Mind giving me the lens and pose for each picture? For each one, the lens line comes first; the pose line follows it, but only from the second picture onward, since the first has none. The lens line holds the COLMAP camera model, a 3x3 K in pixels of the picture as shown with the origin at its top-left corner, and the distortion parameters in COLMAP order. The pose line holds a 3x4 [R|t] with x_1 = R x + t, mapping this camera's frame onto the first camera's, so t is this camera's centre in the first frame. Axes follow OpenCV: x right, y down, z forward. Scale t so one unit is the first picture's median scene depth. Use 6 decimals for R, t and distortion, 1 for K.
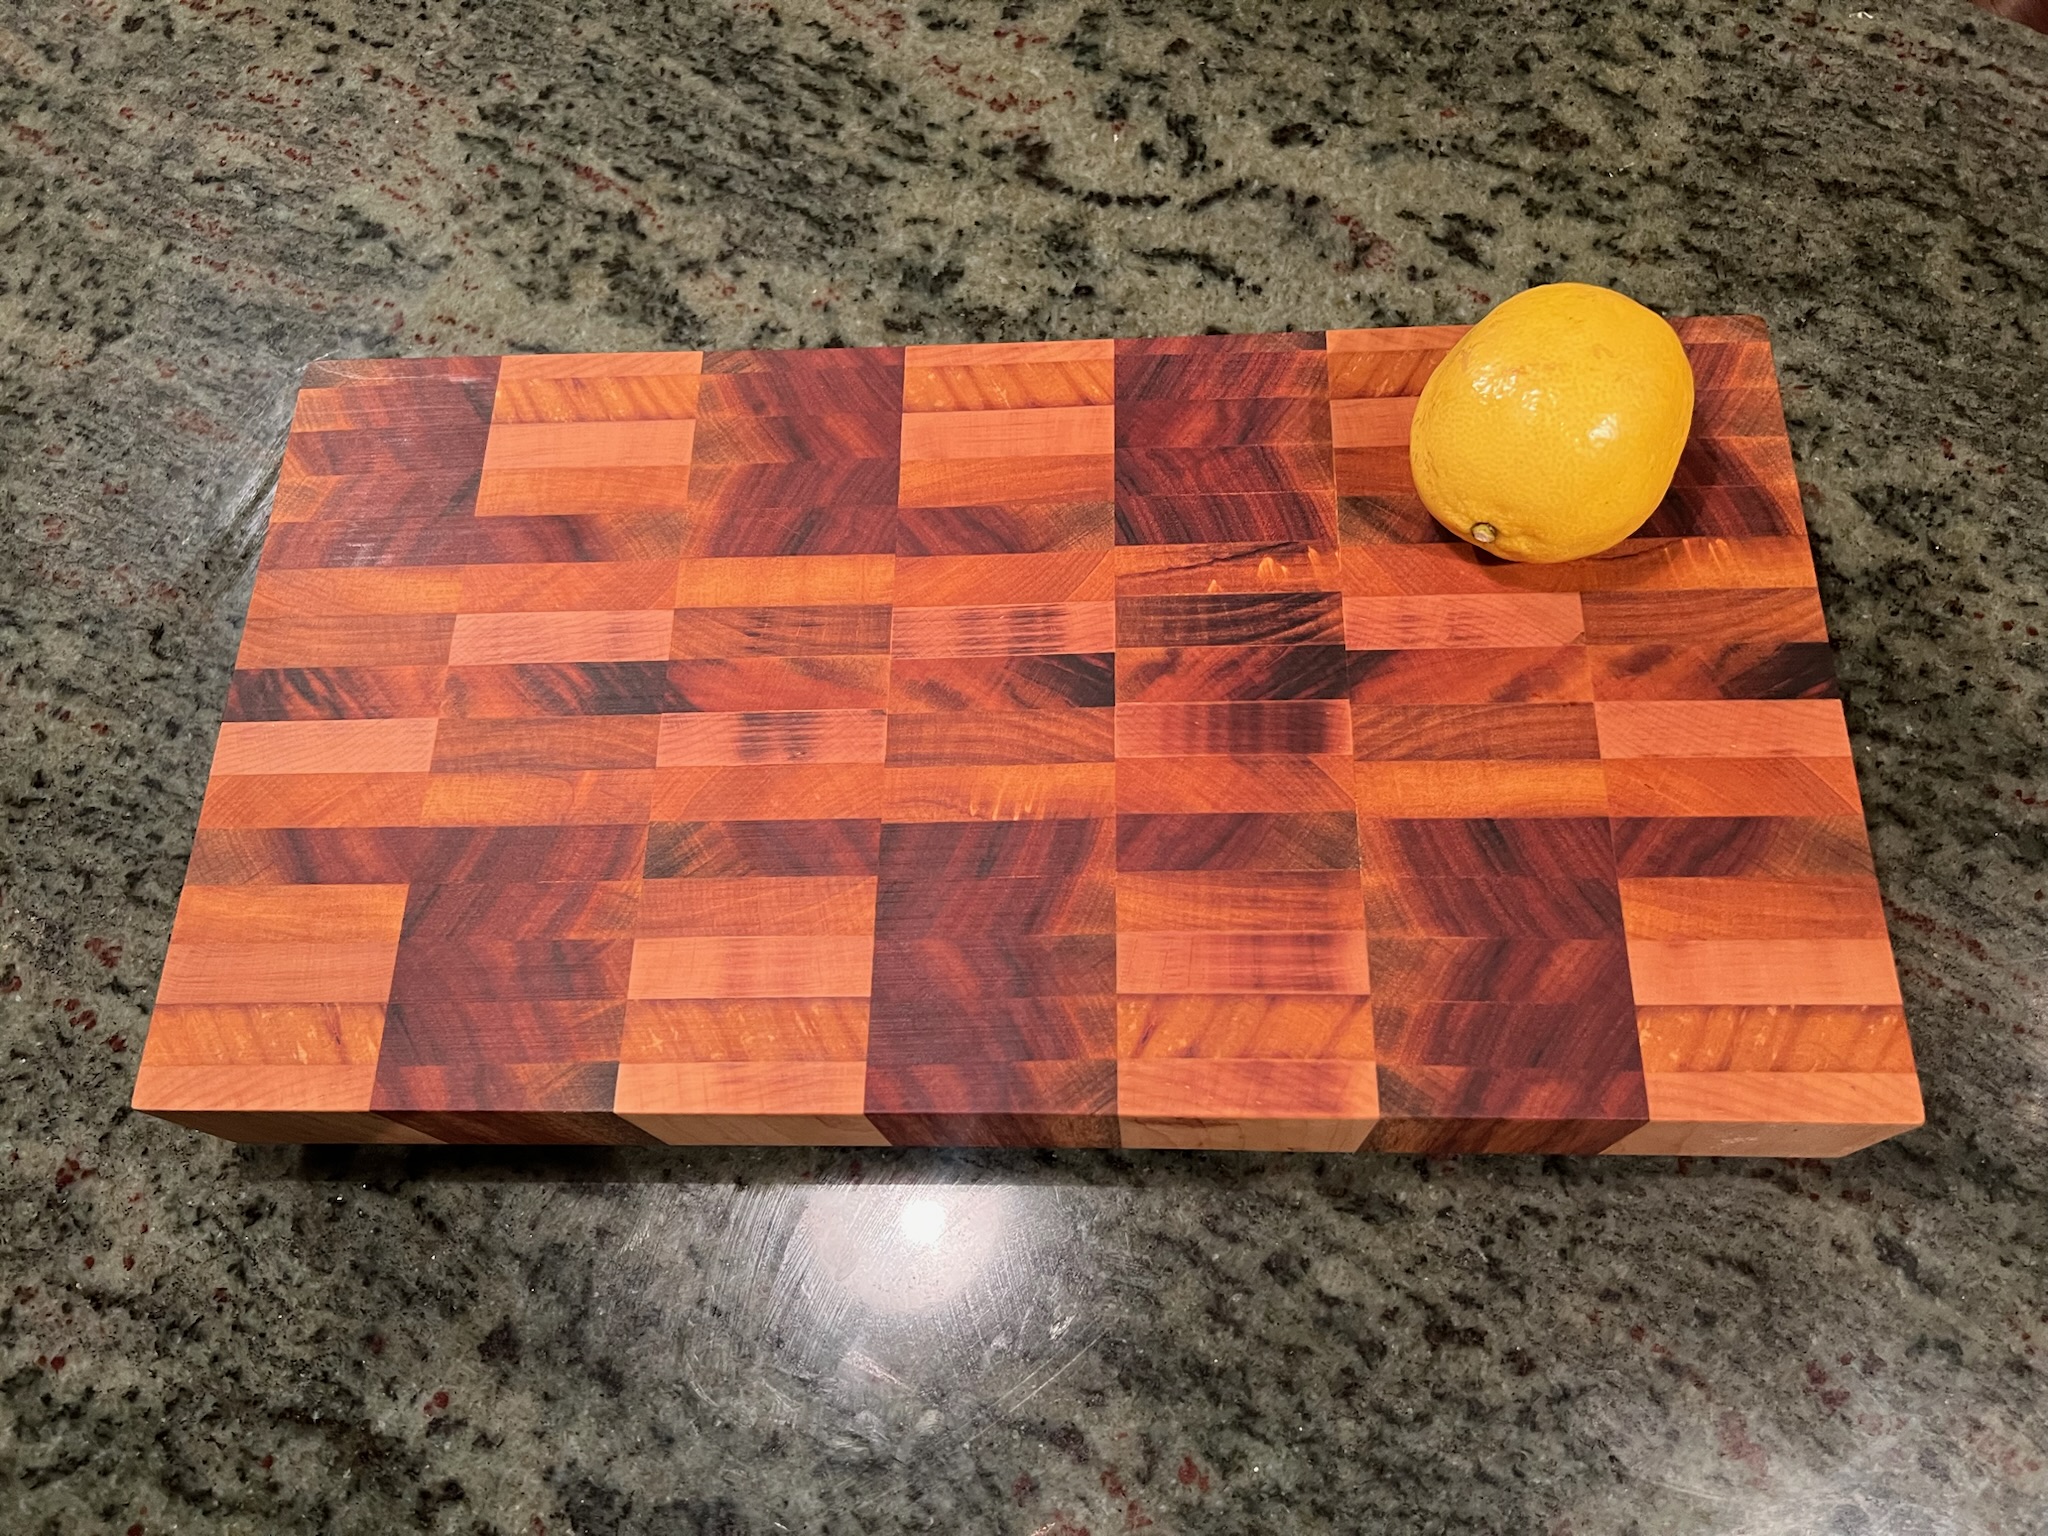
lens RADIAL K [[1563.0, 0, 1012.8], [0, 1563.0, 774.4], [0, 0, 1]] dist [0.026348, -0.036607]
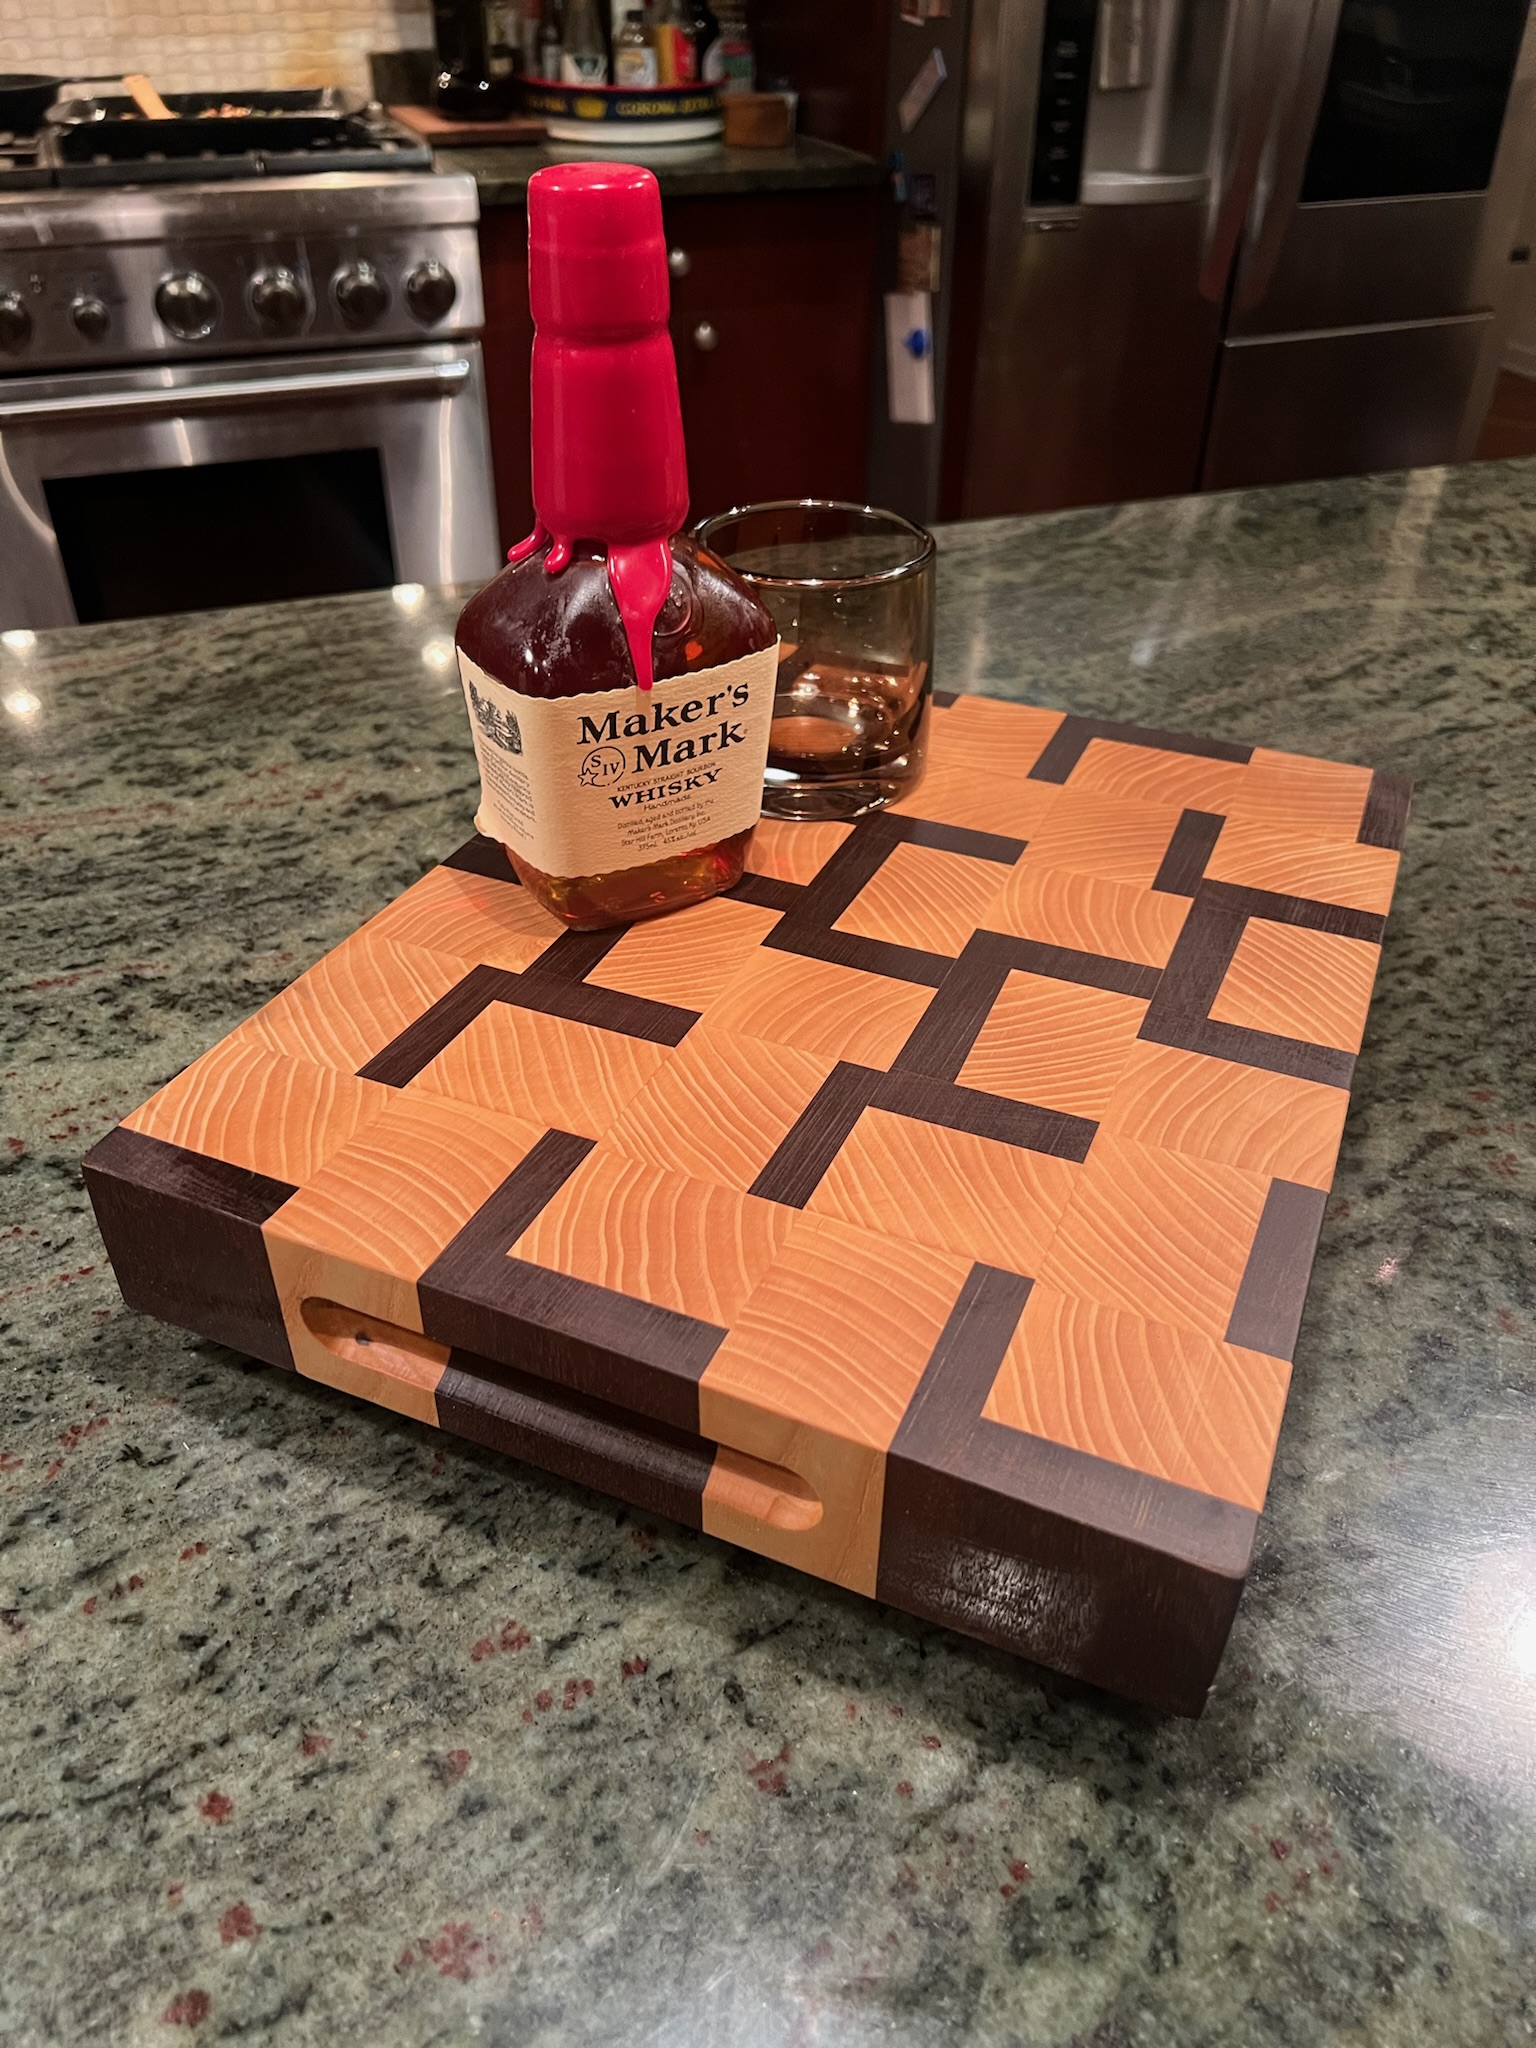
lens RADIAL K [[1563.0, 0, 771.9], [0, 1563.0, 1020.1], [0, 0, 1]] dist [0.026348, -0.036607]
pose [[0.516505, -0.434511, 0.737850, -0.804682], [0.767813, 0.616465, -0.174451, 0.137721], [-0.379058, 0.656636, 0.652031, 0.255690]]
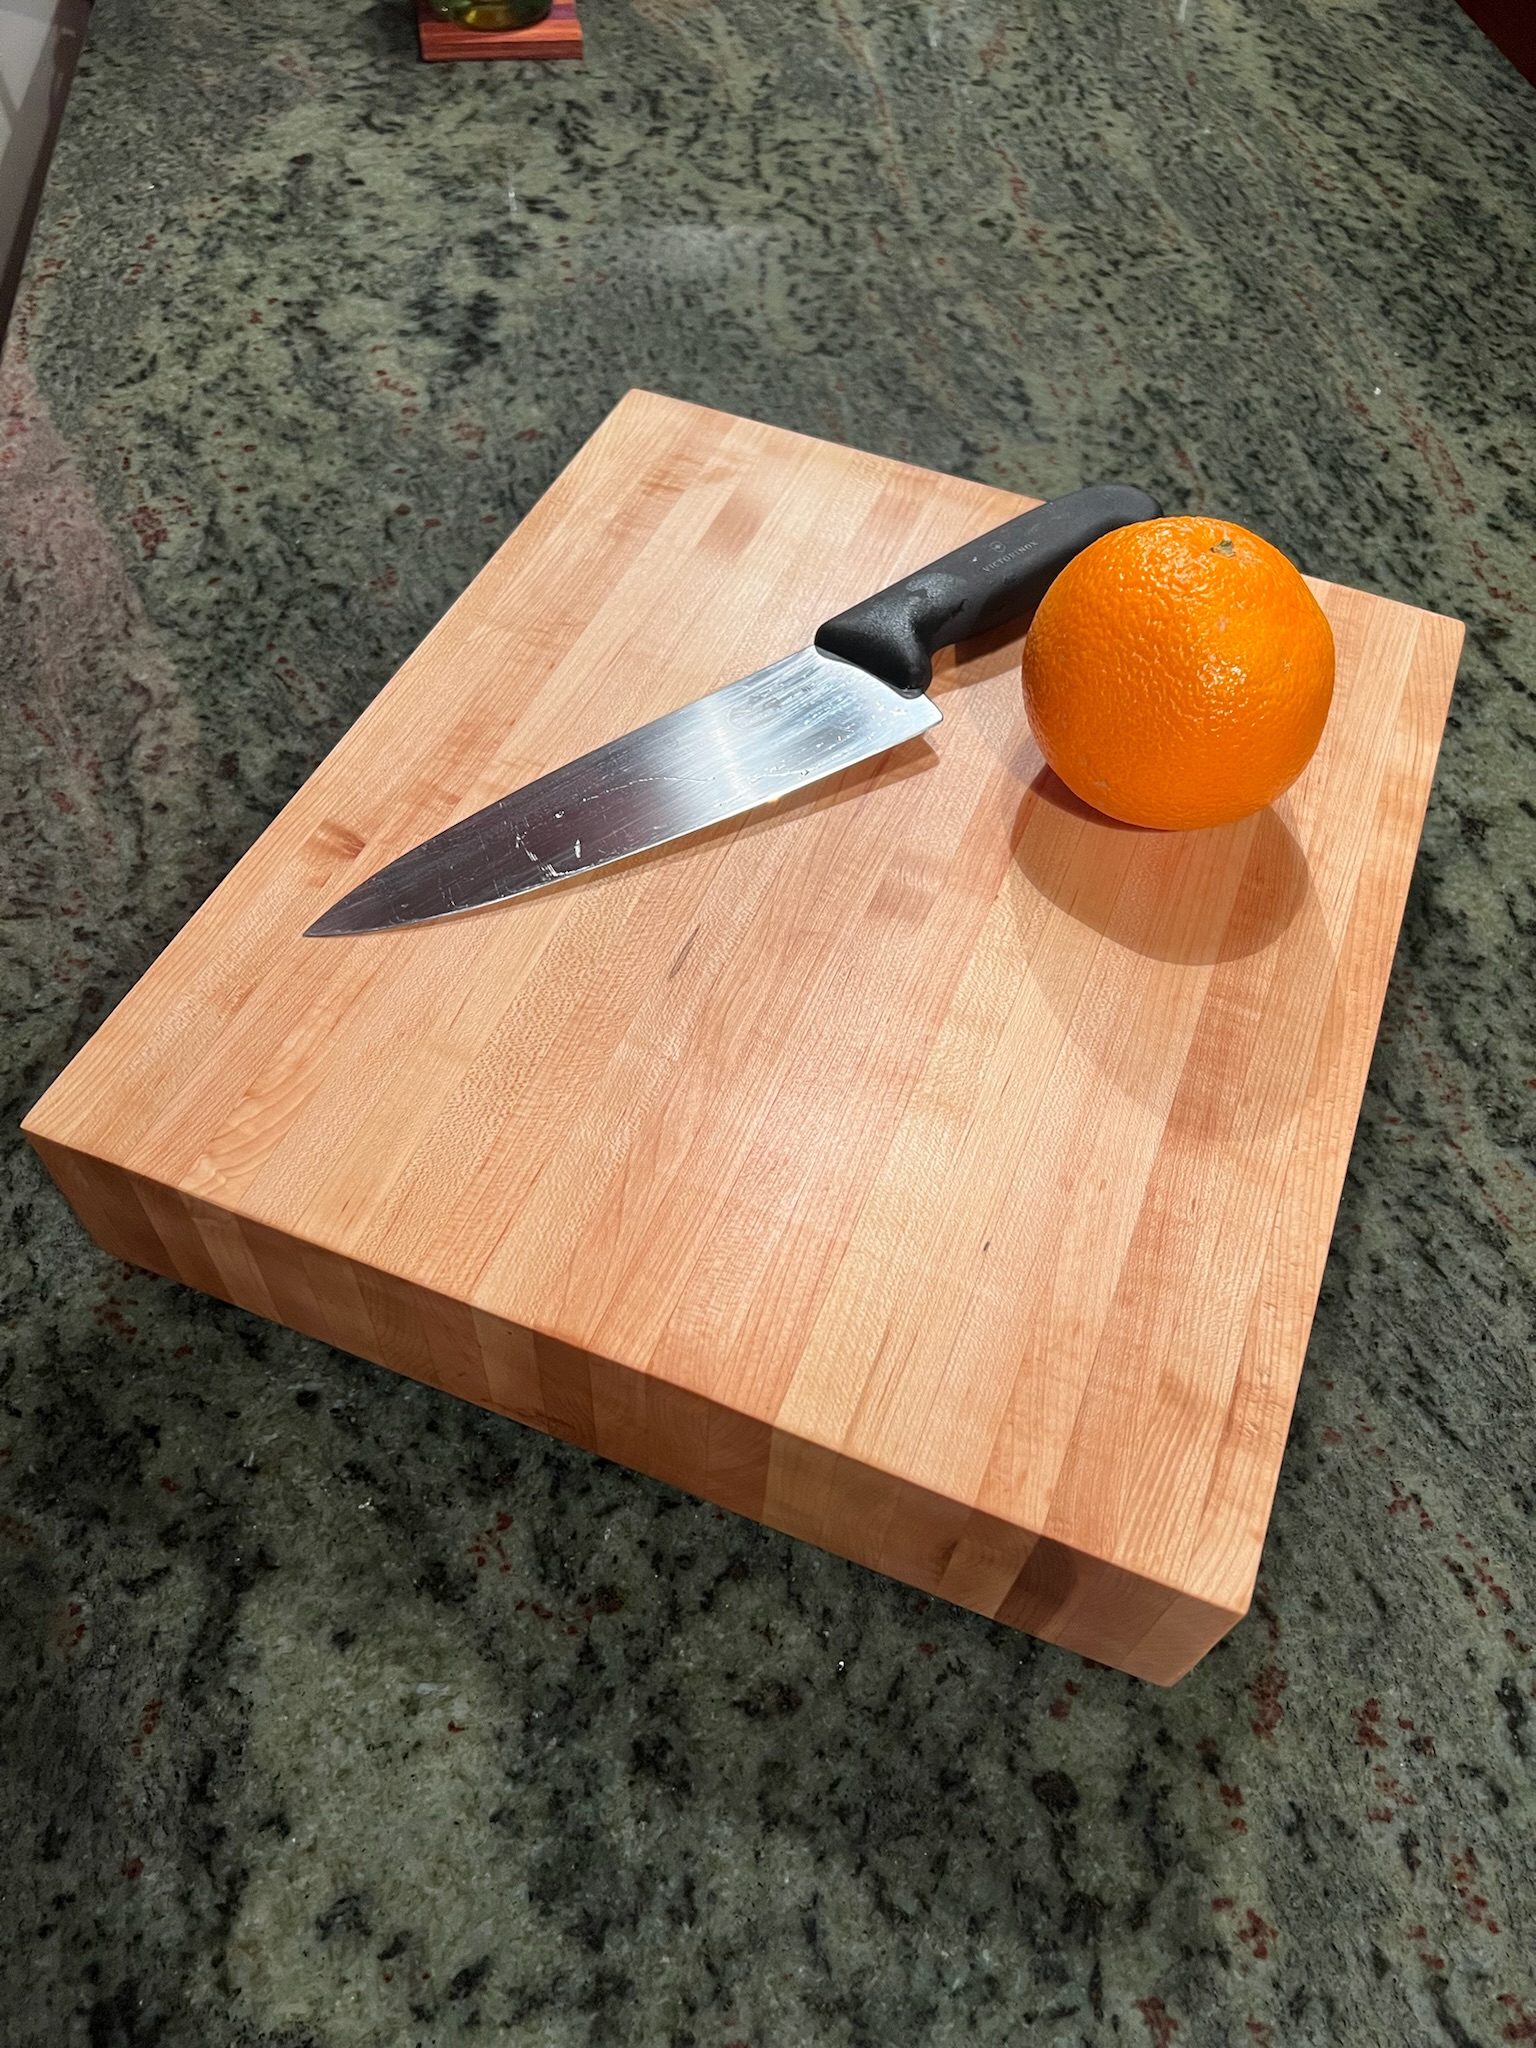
lens RADIAL K [[1563.0, 0, 785.2], [0, 1563.0, 1019.7], [0, 0, 1]] dist [0.026348, -0.036607]
pose [[0.708906, 0.627871, -0.321294, 0.208475], [-0.682984, 0.724801, -0.090539, 0.300346], [0.176027, 0.283622, 0.942641, -0.127453]]
